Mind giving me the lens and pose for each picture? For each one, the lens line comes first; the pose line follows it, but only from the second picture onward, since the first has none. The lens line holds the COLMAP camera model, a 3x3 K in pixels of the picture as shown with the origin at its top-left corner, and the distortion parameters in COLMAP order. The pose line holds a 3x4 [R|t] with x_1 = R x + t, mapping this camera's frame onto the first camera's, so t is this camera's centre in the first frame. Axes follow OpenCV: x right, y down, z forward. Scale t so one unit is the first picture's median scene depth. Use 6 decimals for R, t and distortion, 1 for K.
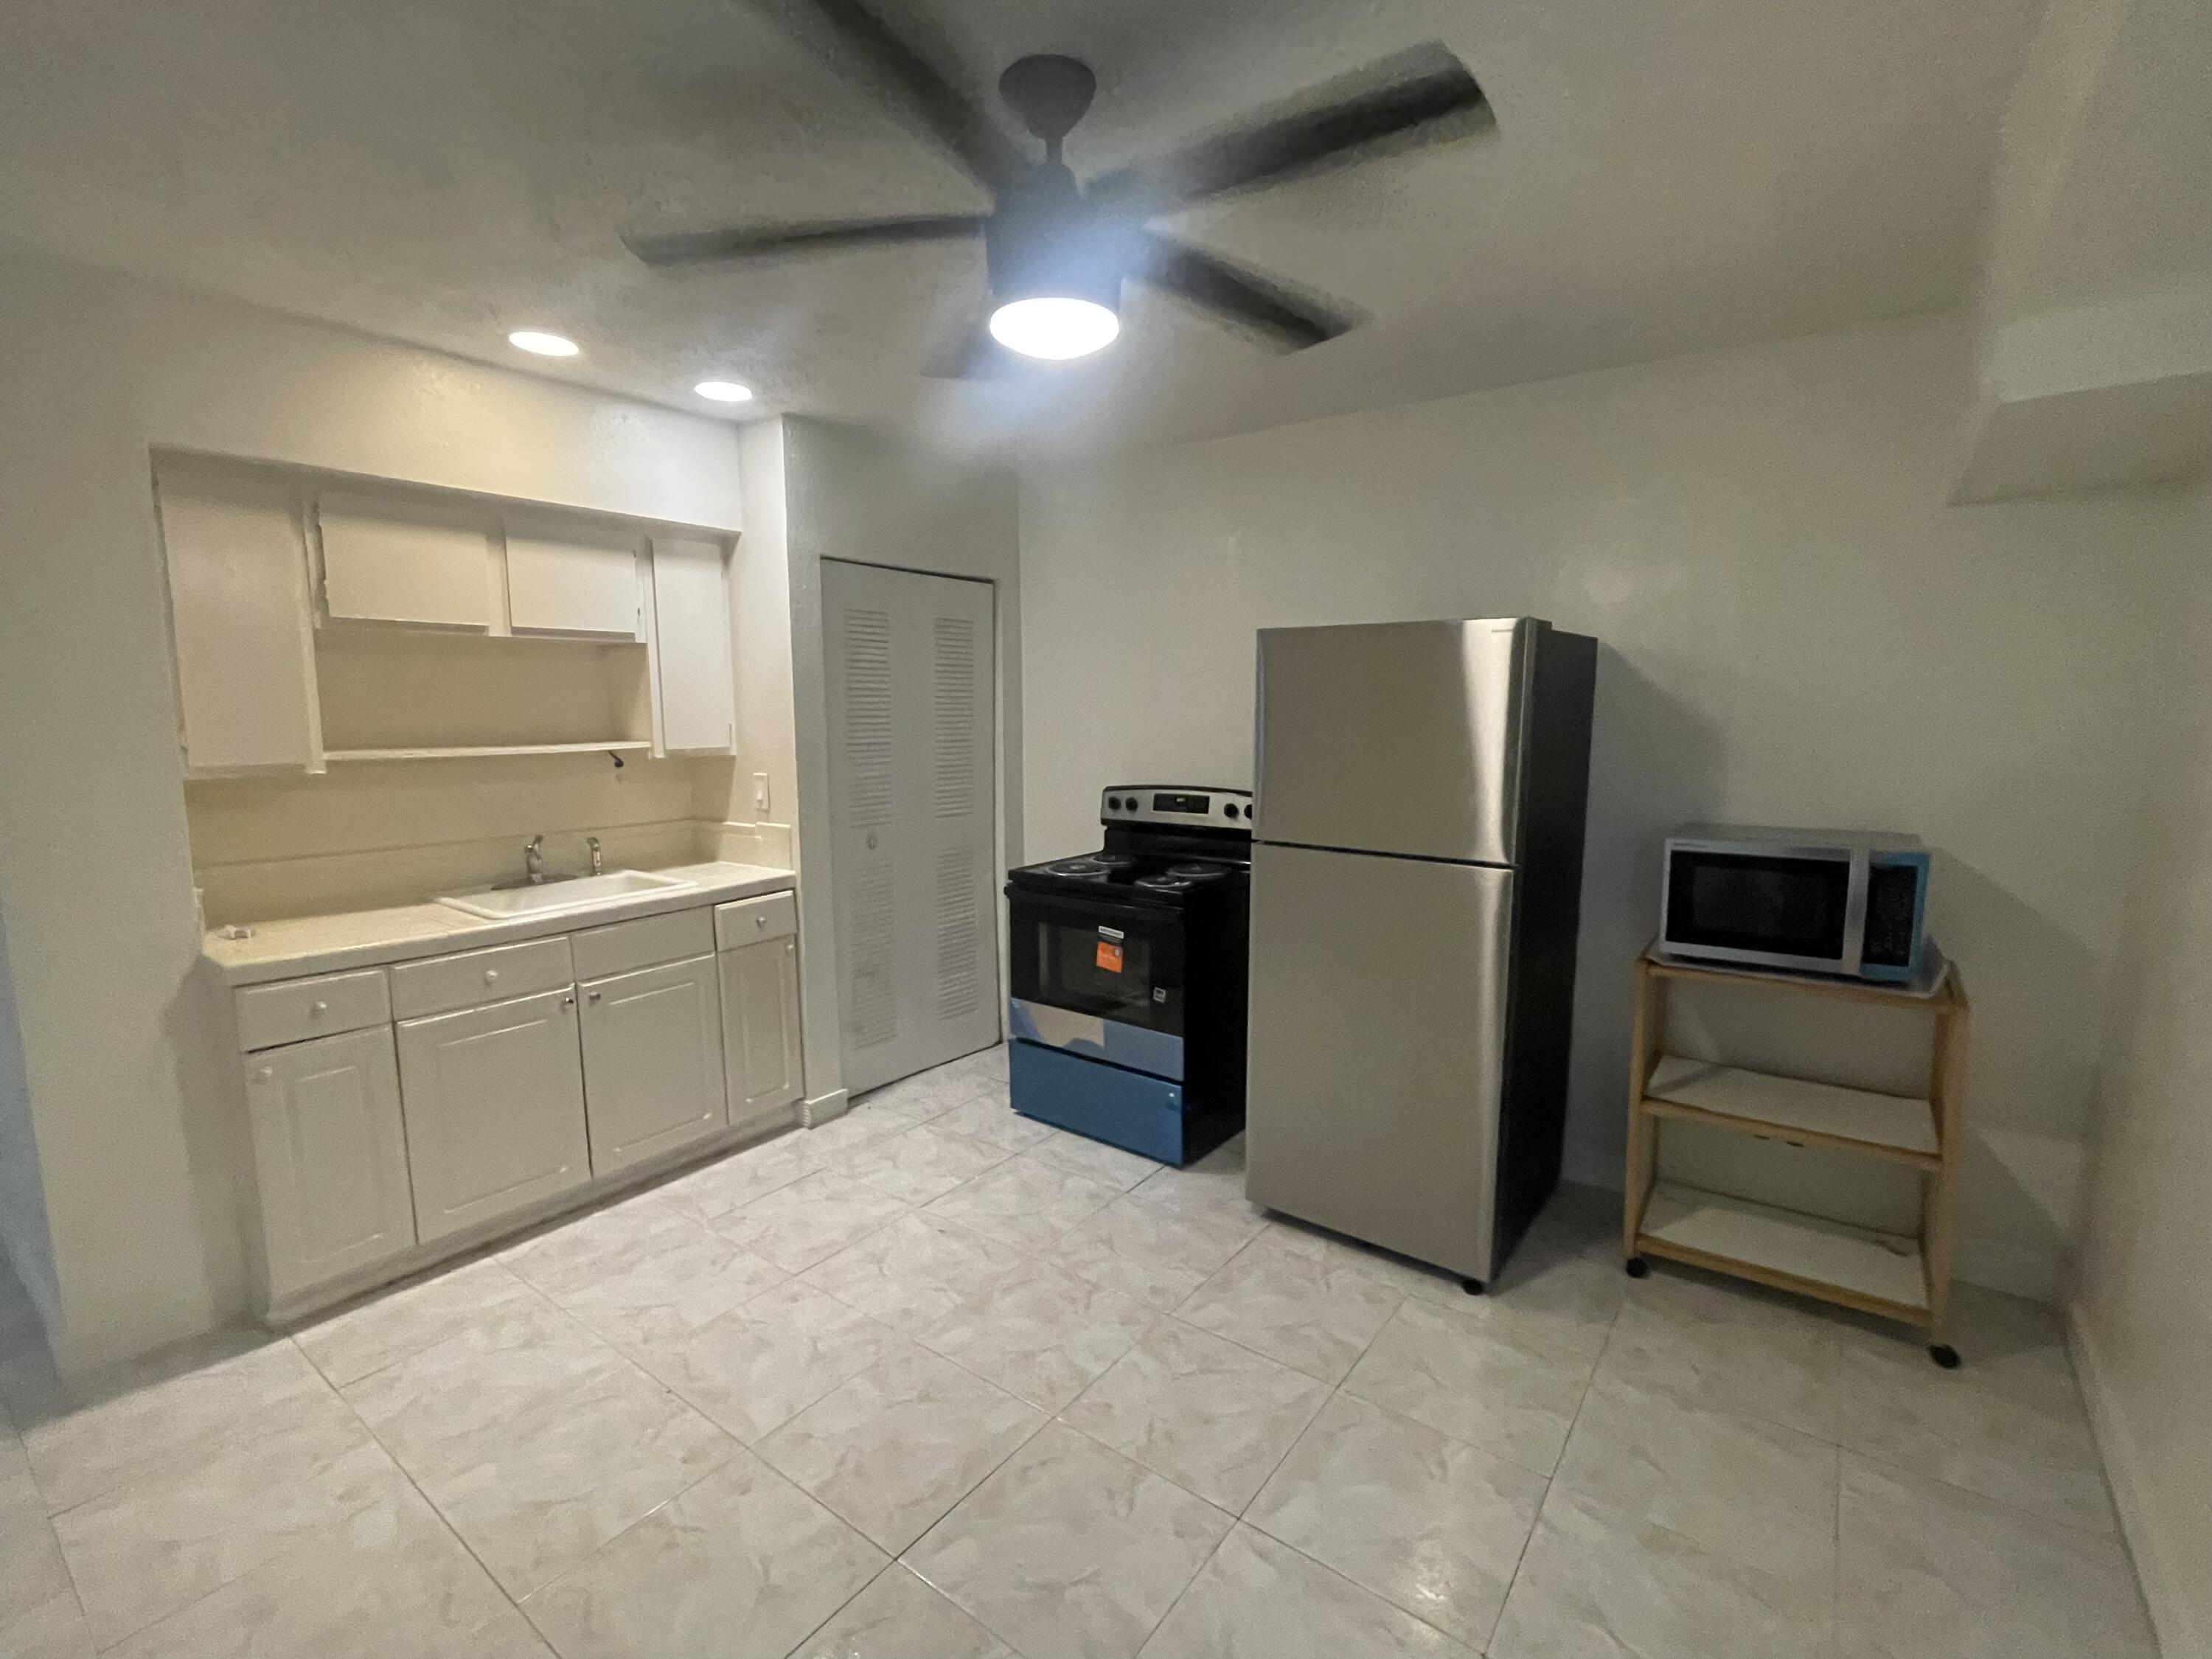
lens RADIAL K [[1001.5, 0, 1106.0], [0, 1001.5, 829.5], [0, 0, 1]] dist [-0.011748, -0.000062]
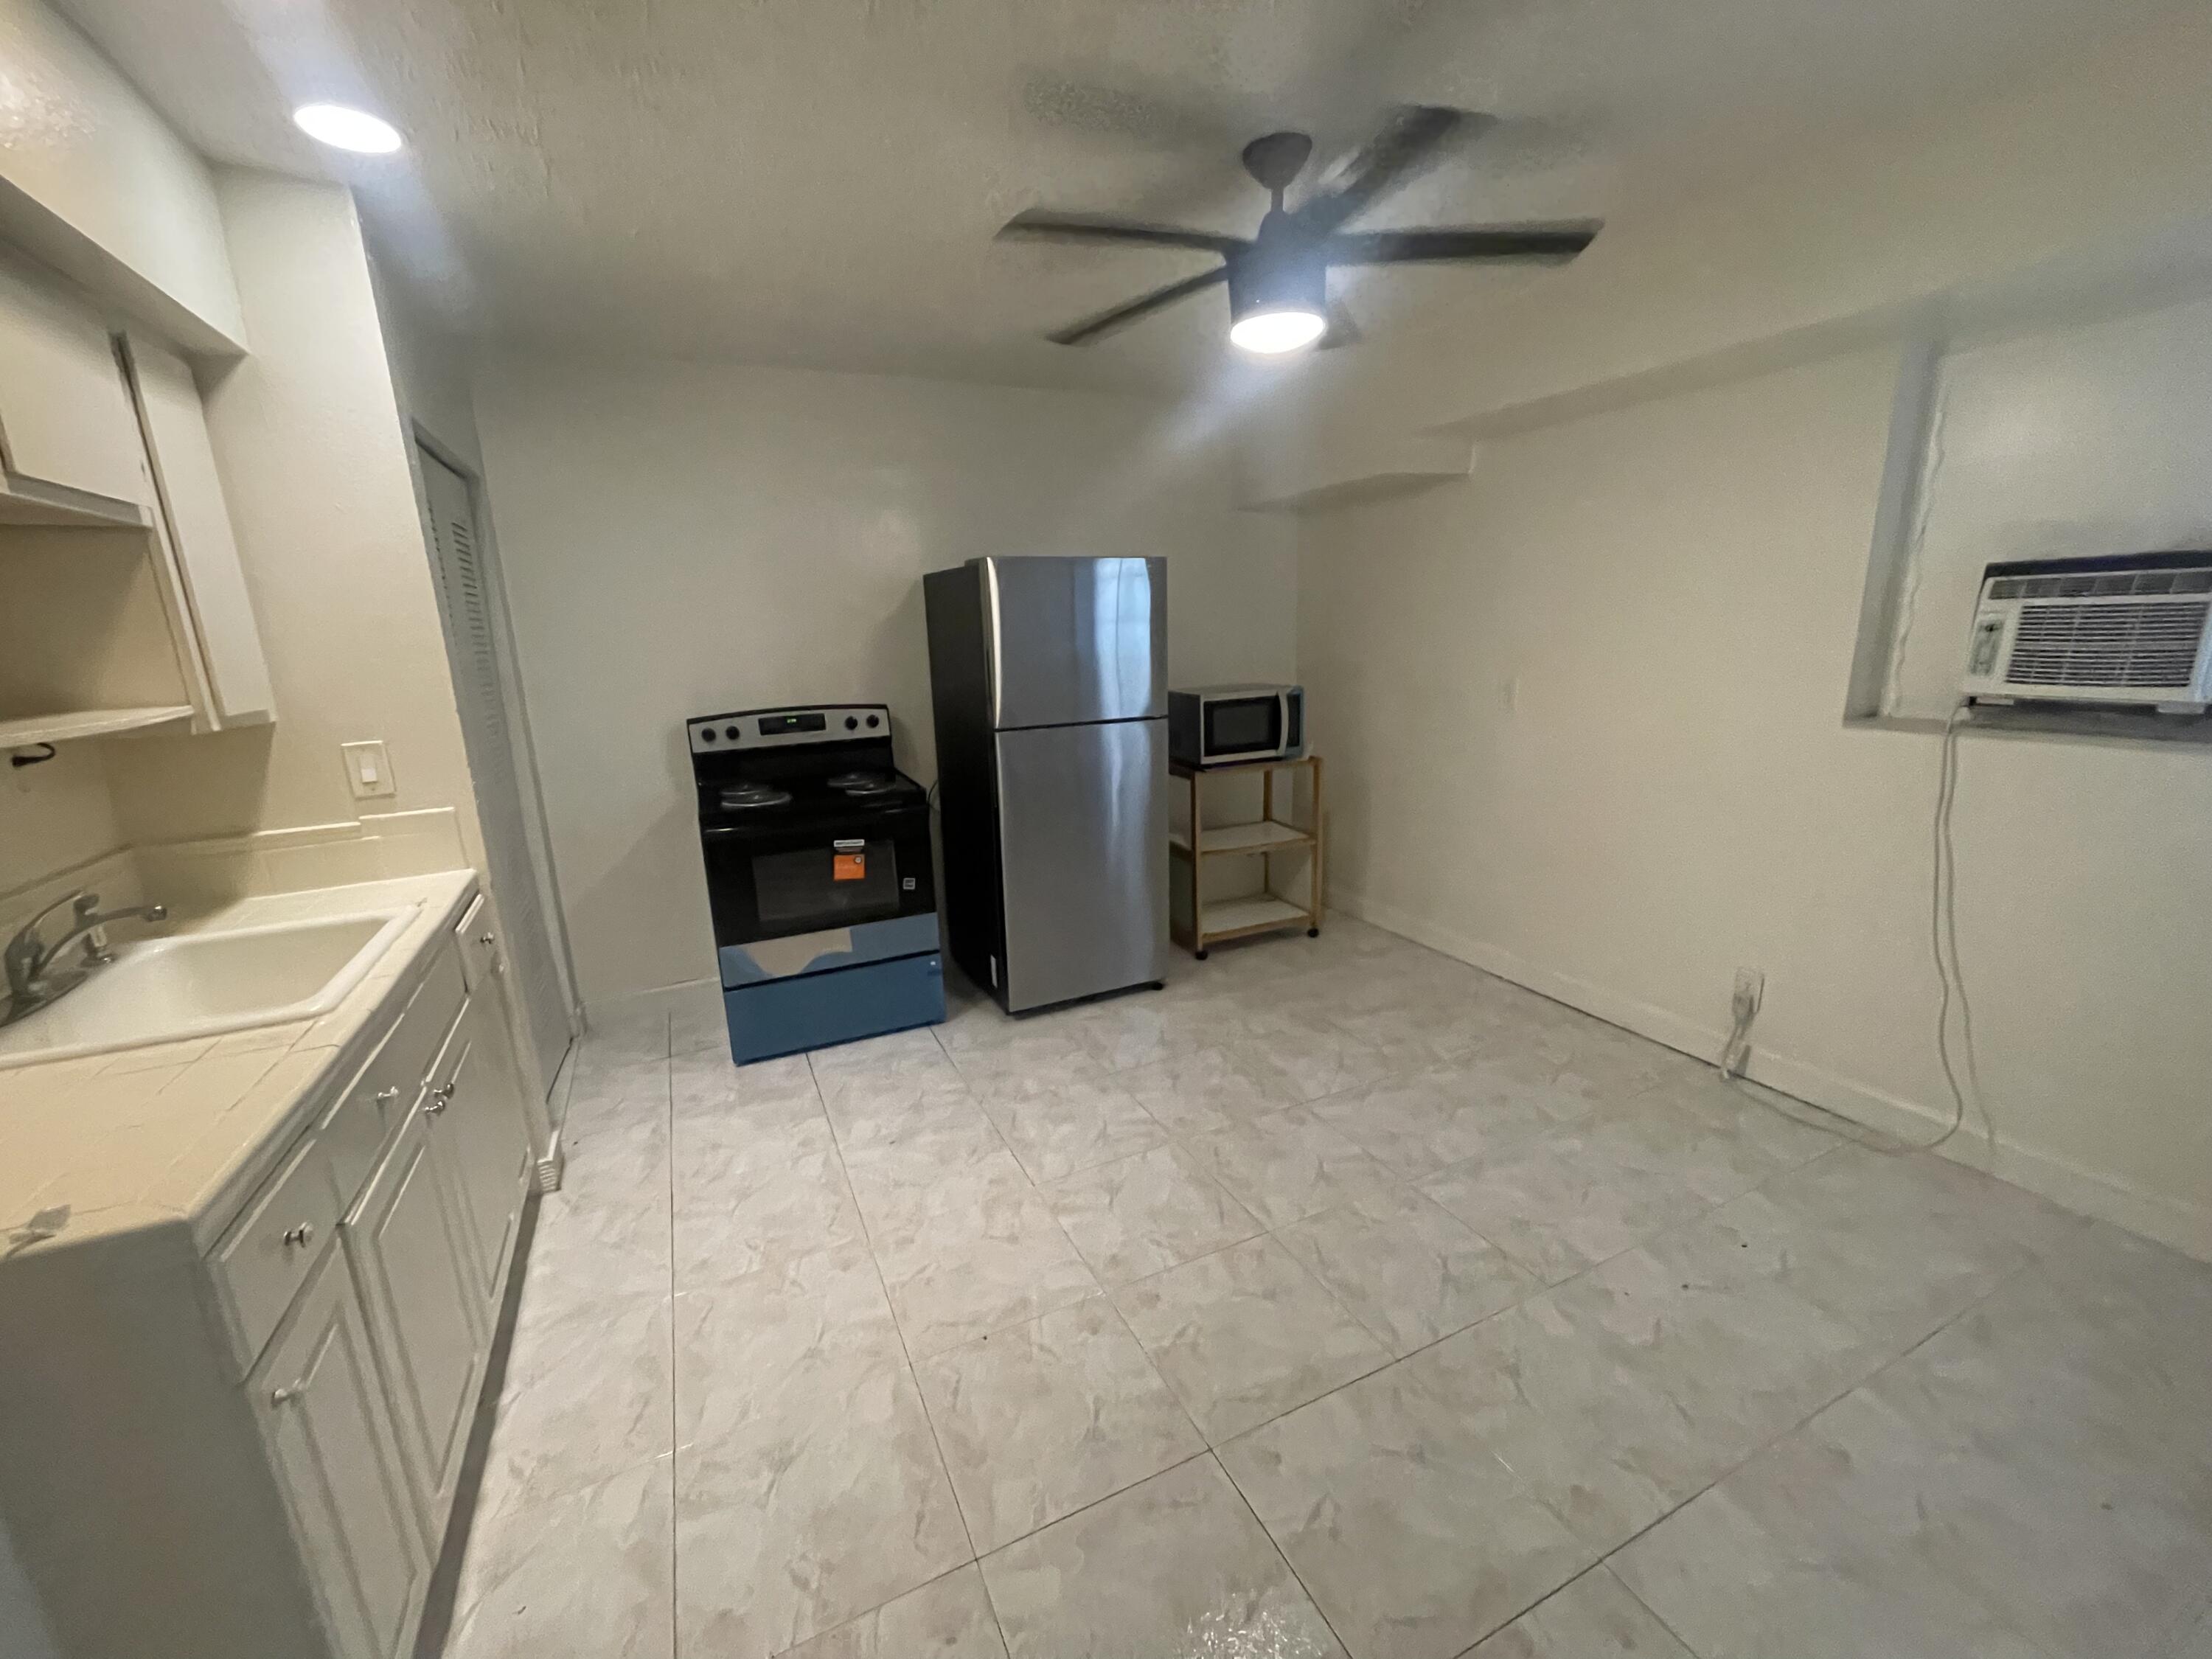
lens RADIAL K [[887.4, 0, 1107.4], [0, 887.4, 833.6], [0, 0, 1]] dist [-0.018666, 0.007113]
pose [[0.463510, -0.214212, 0.859809, -0.667869], [0.139878, 0.975861, 0.167719, -0.026749], [-0.874982, 0.042529, 0.482285, 0.302202]]
